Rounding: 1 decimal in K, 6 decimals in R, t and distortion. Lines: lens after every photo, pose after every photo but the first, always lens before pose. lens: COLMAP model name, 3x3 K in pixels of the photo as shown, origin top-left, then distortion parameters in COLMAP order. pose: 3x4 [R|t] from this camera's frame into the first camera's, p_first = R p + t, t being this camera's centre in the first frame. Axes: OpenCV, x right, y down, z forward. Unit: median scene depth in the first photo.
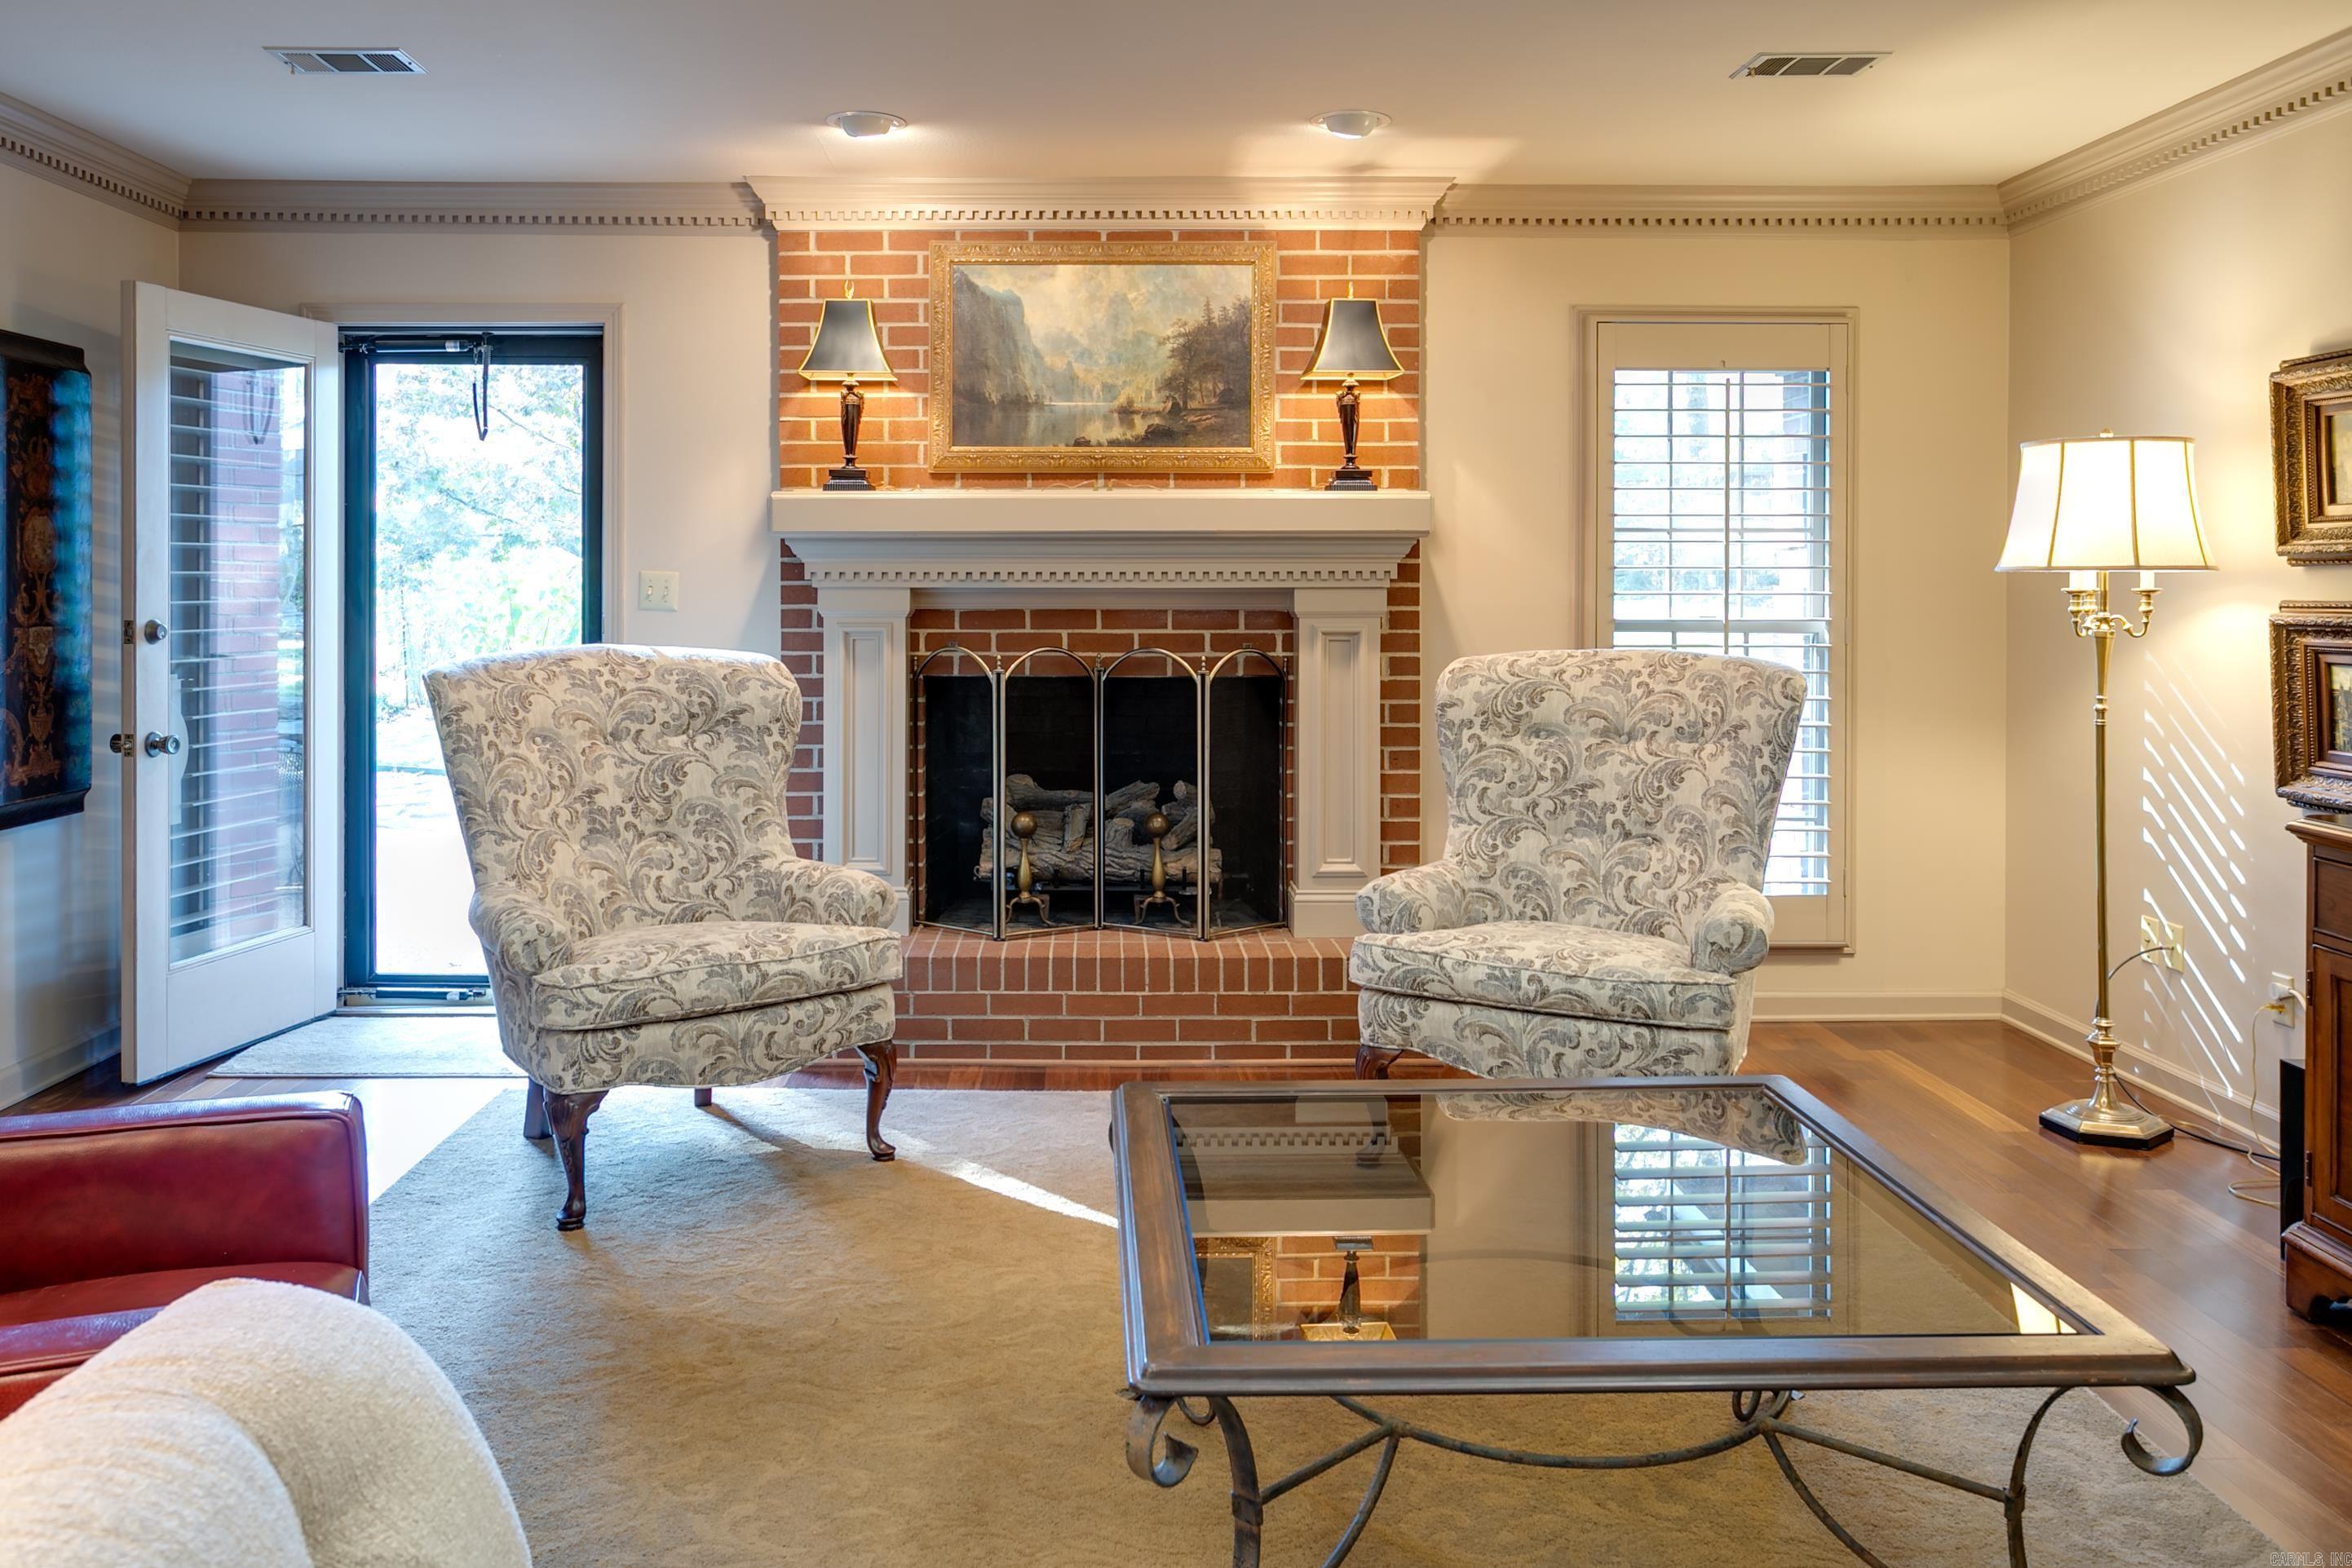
lens RADIAL K [[1809.9, 0, 1147.9], [0, 1809.9, 593.9], [0, 0, 1]] dist [-0.026945, 0.037353]
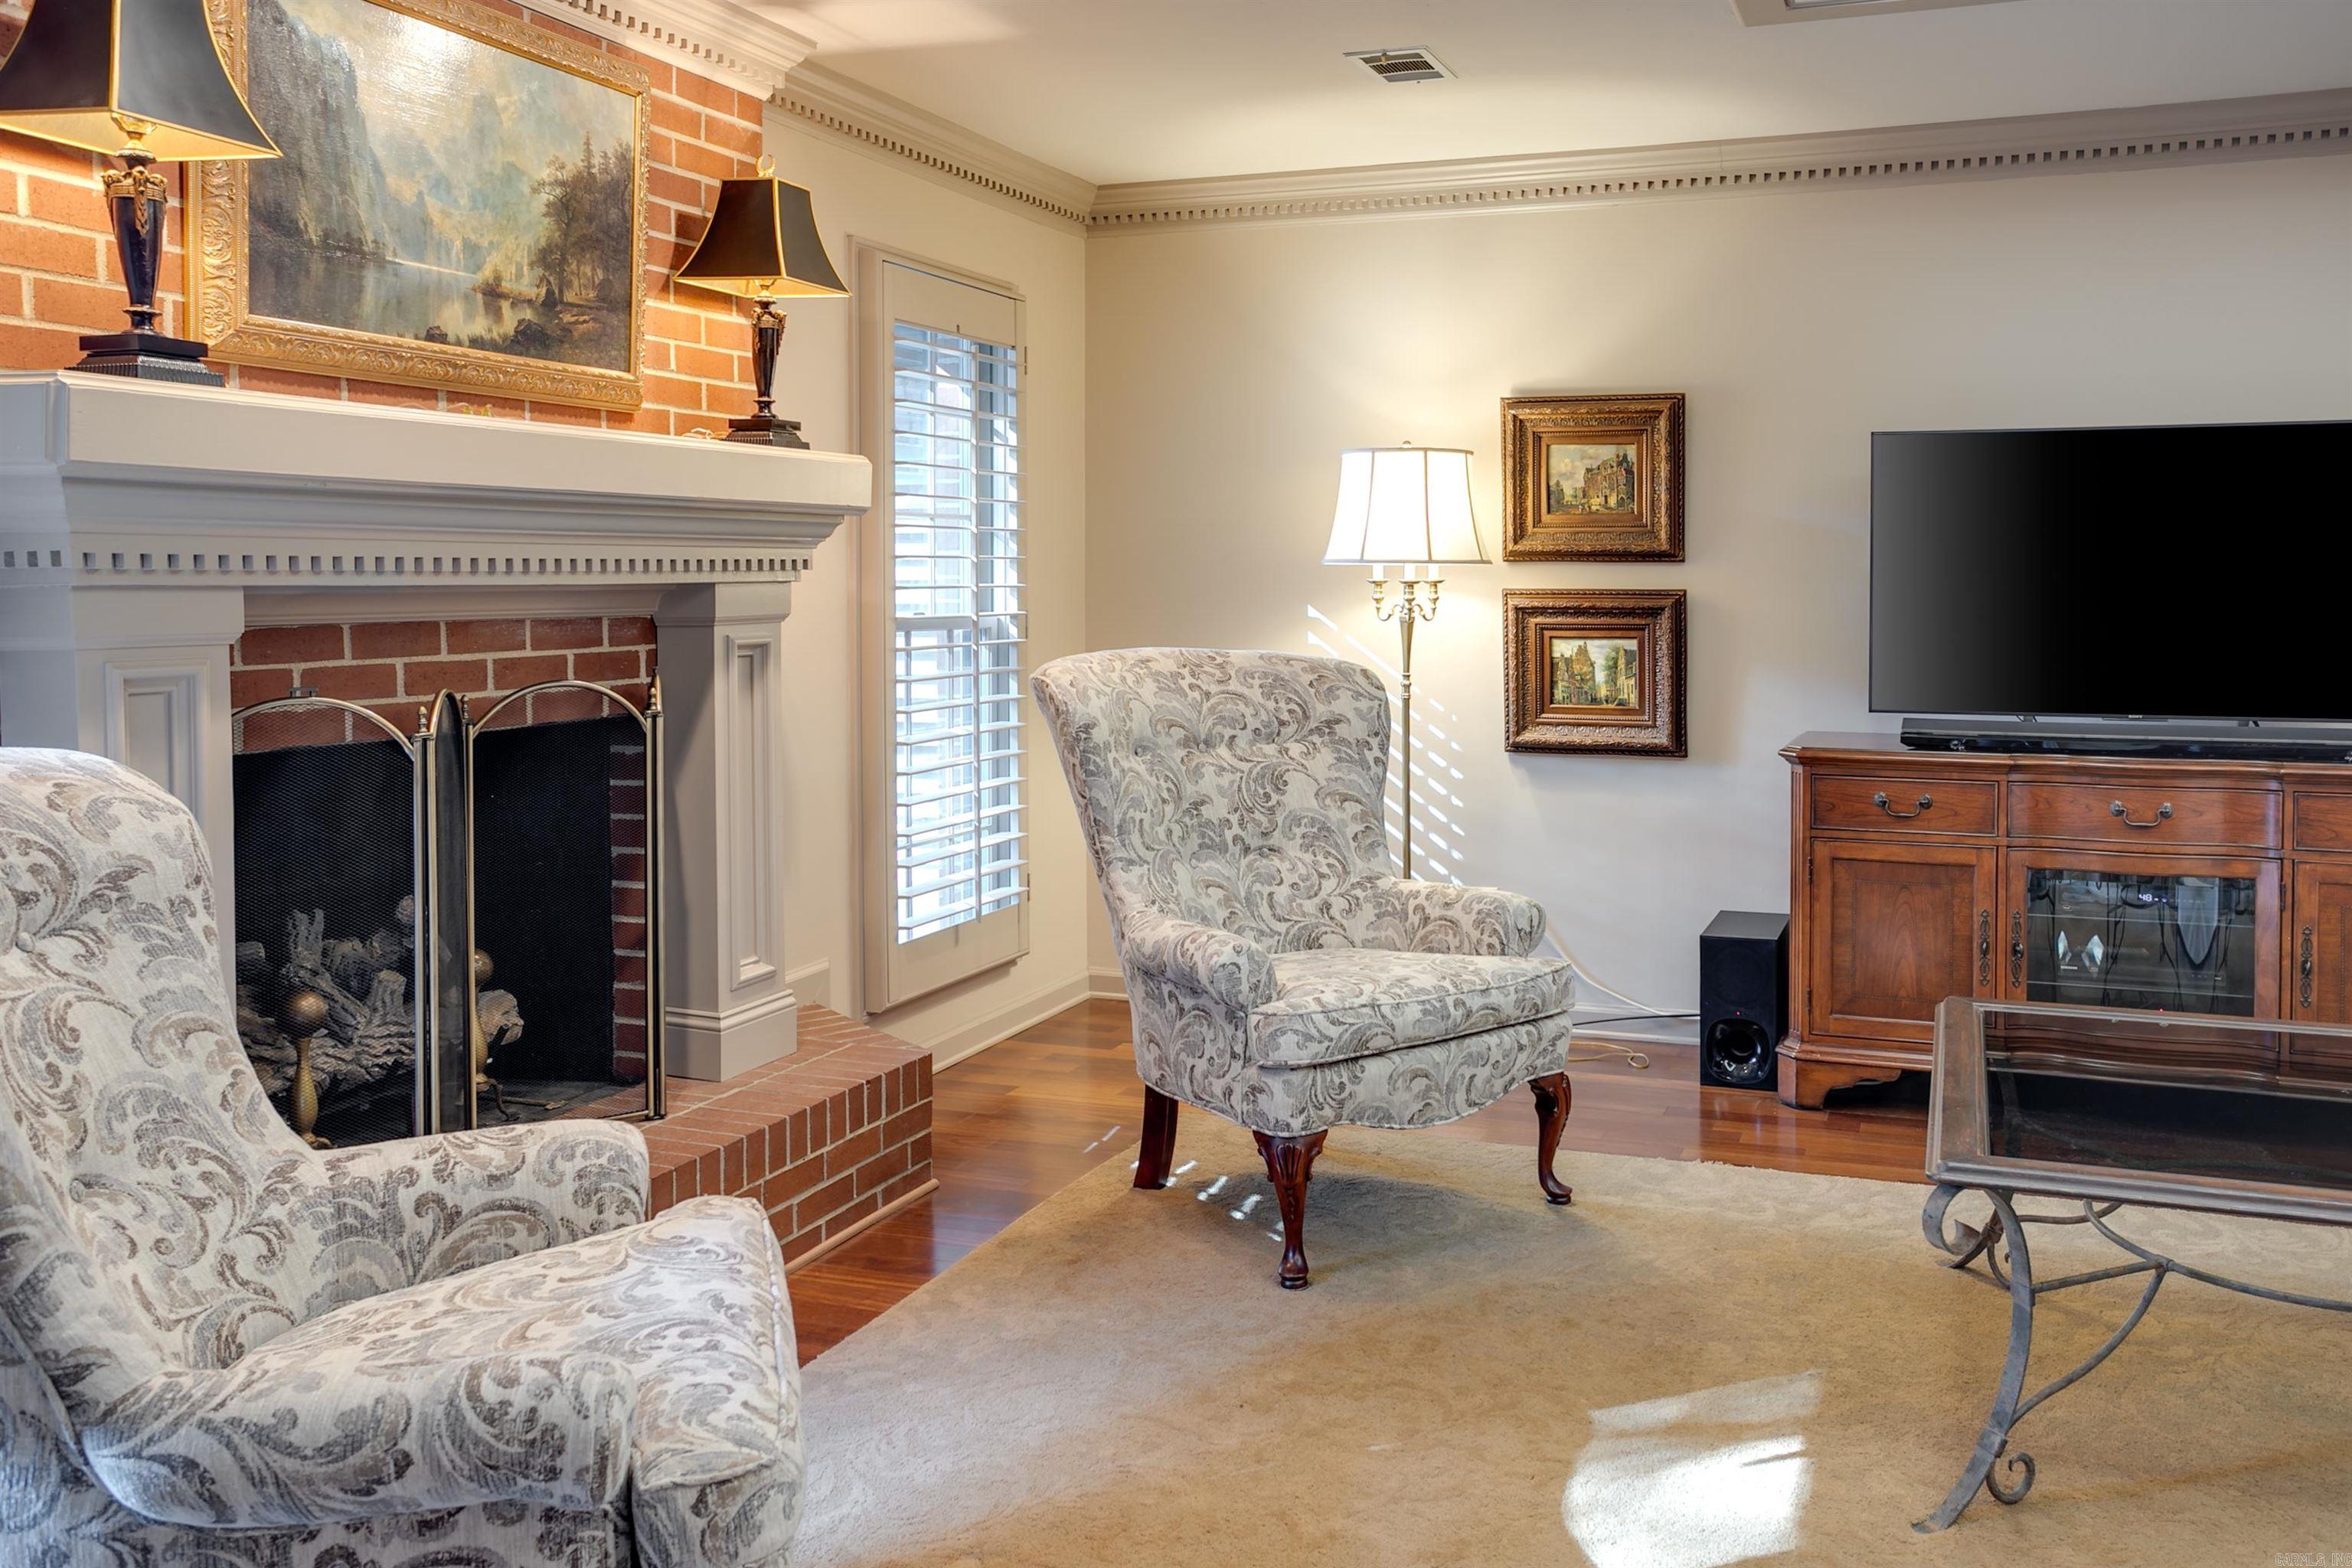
lens RADIAL K [[1891.7, 0, 1295.1], [0, 1891.7, 646.2], [0, 0, 1]] dist [-0.008352, 0.040167]
pose [[0.361726, -0.035146, 0.931622, -0.509782], [0.008151, 0.999370, 0.034537, -0.002324], [-0.932249, -0.004900, 0.361784, 0.521916]]
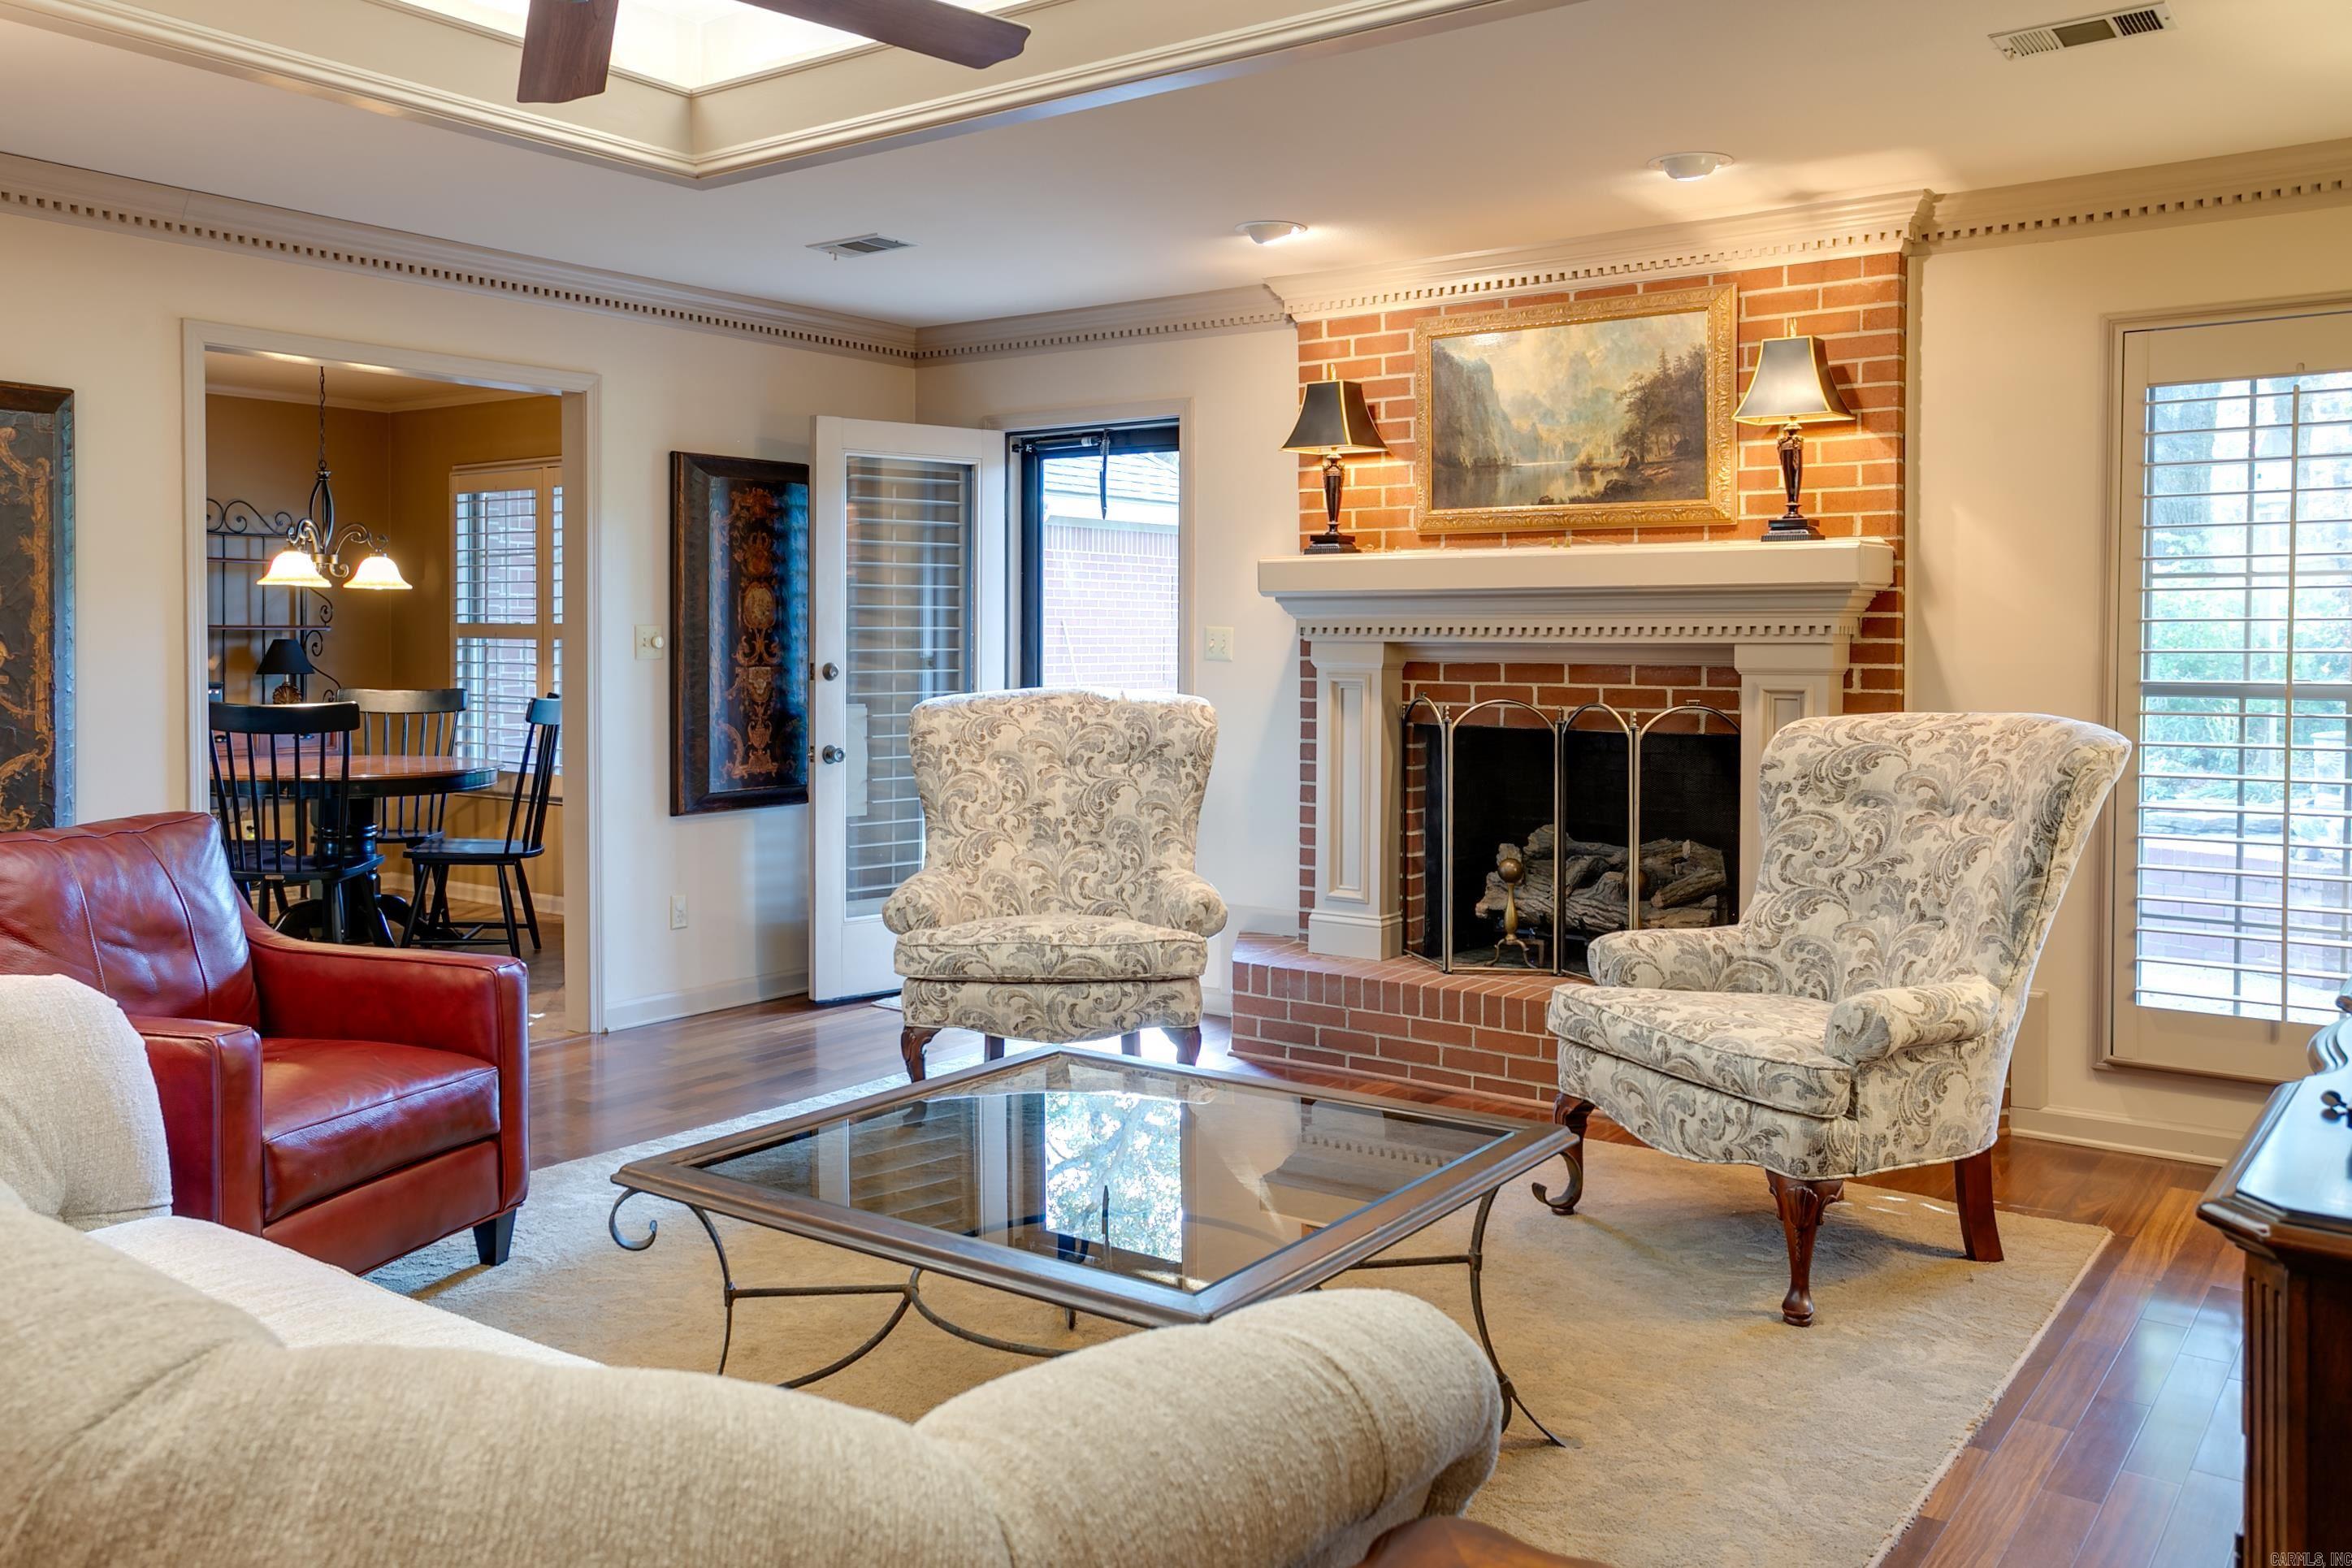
lens RADIAL K [[1891.7, 0, 1159.9], [0, 1891.7, 679.3], [0, 0, 1]] dist [-0.008352, 0.040167]
pose [[0.796187, 0.015182, -0.604861, 0.441169], [-0.005935, 0.999833, 0.017284, 0.000243], [0.605022, -0.010171, 0.796144, 0.011881]]
